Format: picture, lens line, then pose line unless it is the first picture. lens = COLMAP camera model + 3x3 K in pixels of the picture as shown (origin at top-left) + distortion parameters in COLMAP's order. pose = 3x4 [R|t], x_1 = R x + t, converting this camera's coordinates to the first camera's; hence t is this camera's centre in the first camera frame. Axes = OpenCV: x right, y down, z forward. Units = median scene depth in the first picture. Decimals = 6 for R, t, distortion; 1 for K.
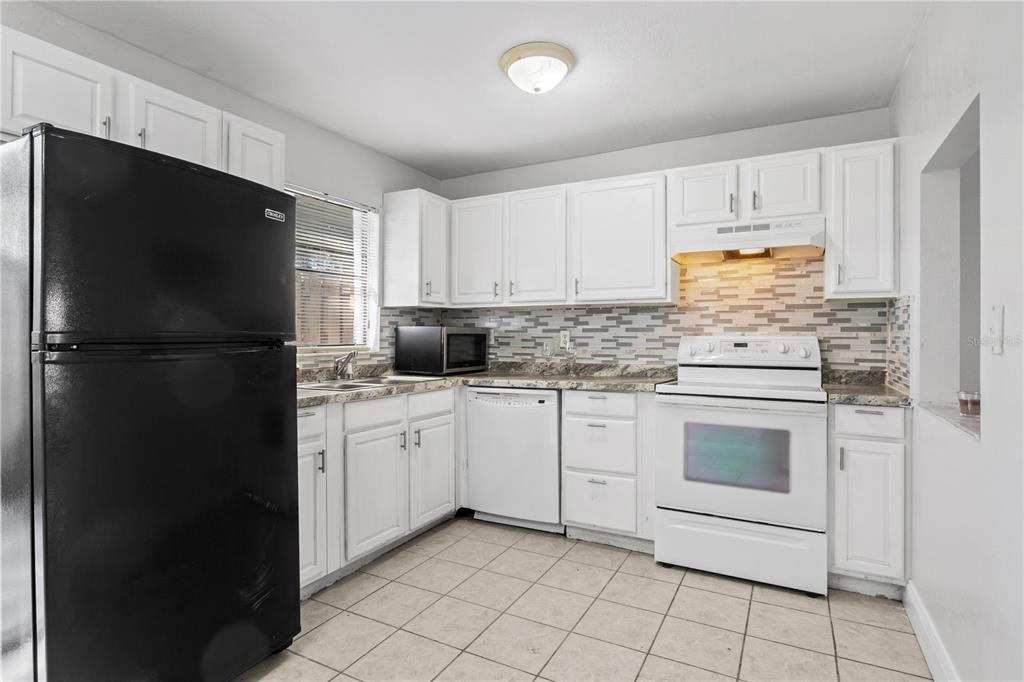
lens RADIAL K [[517.2, 0, 519.2], [0, 517.2, 334.1], [0, 0, 1]] dist [-0.013731, 0.002435]
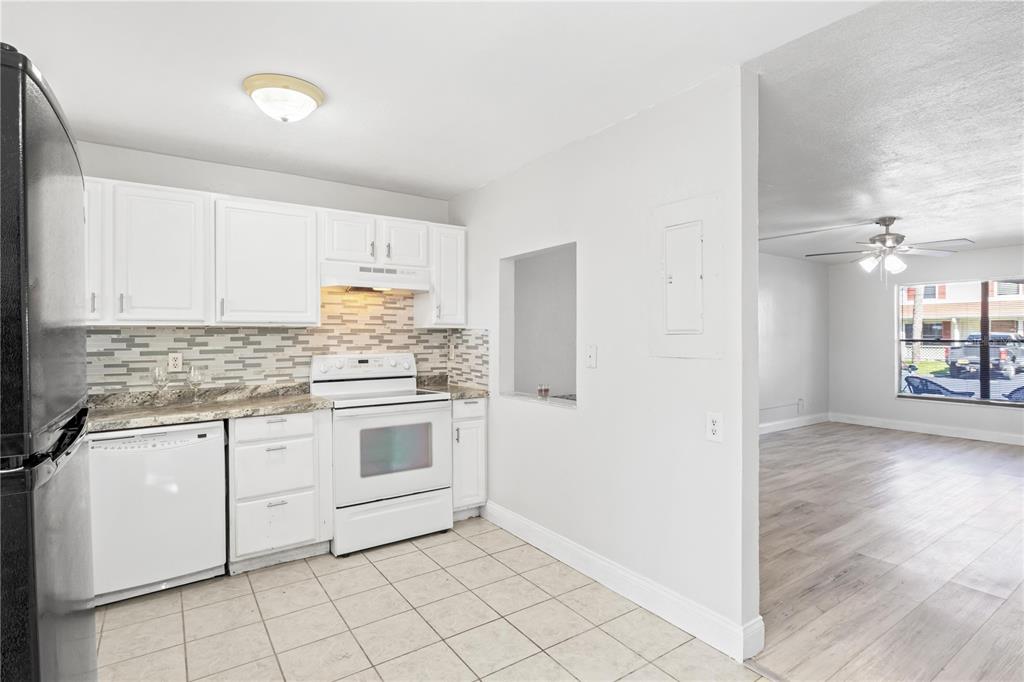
lens RADIAL K [[517.2, 0, 508.4], [0, 517.2, 334.4], [0, 0, 1]] dist [-0.013731, 0.002435]
pose [[0.459208, -0.003967, 0.888320, -0.546717], [0.002228, 0.999992, 0.003314, -0.050405], [-0.888326, 0.000457, 0.459213, 0.133097]]
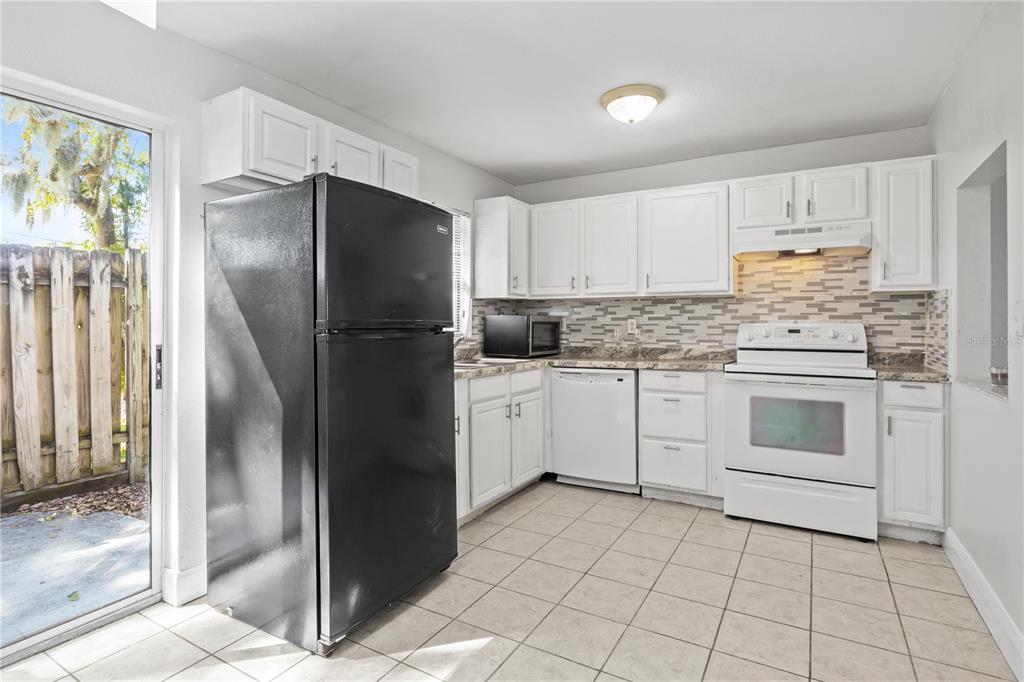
lens RADIAL K [[517.2, 0, 513.9], [0, 517.2, 320.1], [0, 0, 1]] dist [-0.013731, 0.002435]
pose [[0.999276, -0.001191, -0.038025, -0.164900], [0.001062, 0.999994, -0.003412, -0.000268], [0.038029, 0.003370, 0.999271, -0.188173]]
